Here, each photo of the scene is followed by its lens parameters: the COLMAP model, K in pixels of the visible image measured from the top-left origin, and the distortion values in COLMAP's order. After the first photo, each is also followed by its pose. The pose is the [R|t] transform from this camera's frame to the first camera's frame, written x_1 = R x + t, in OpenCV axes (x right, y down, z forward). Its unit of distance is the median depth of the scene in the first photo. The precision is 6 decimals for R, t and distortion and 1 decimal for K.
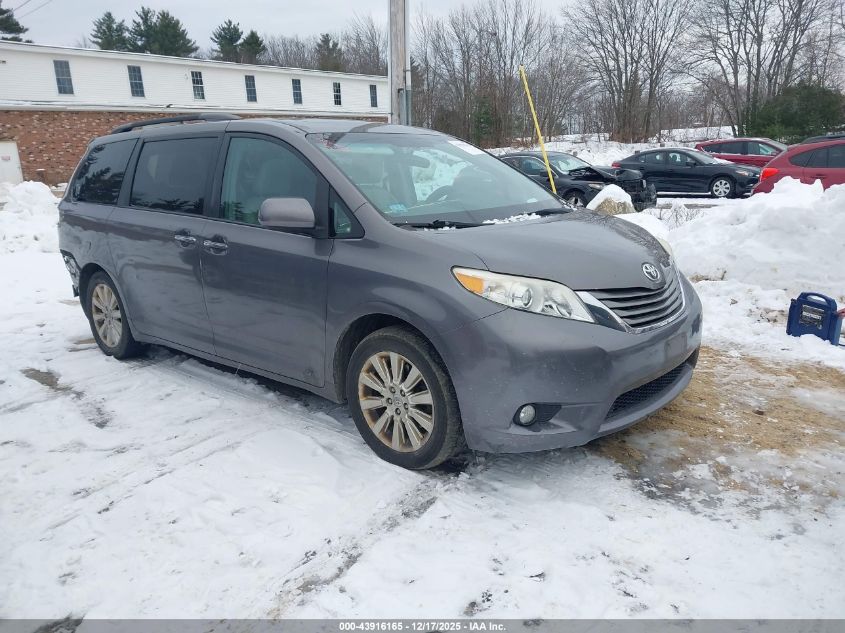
lens RADIAL K [[674.4, 0, 422.5], [0, 674.4, 316.5], [0, 0, 1]] dist [0.031023, -0.040504]
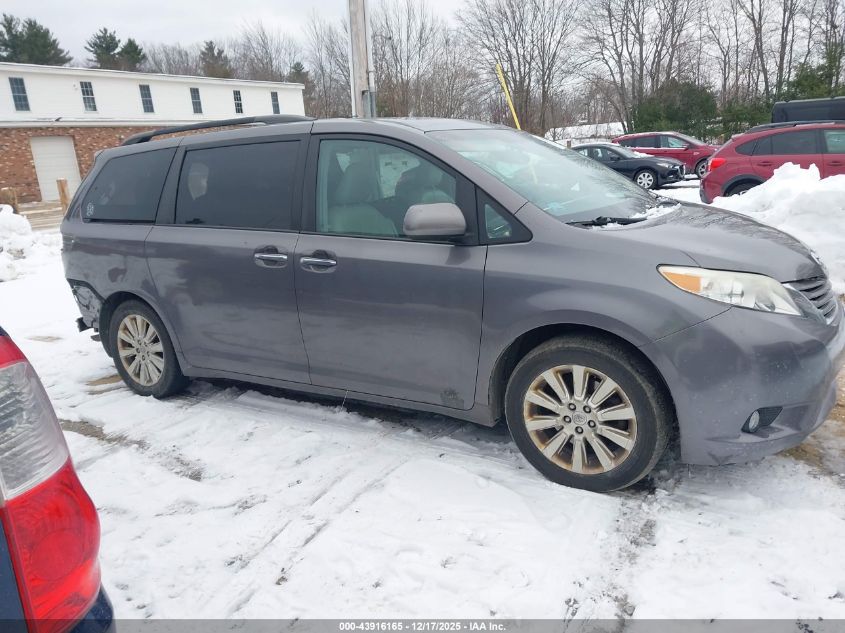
lens RADIAL K [[674.4, 0, 422.5], [0, 674.4, 316.5], [0, 0, 1]] dist [0.031023, -0.040504]
pose [[0.986715, -0.073858, 0.144705, -0.208659], [0.074914, 0.997188, -0.001849, -0.014533], [-0.144161, 0.012665, 0.989473, 0.072050]]
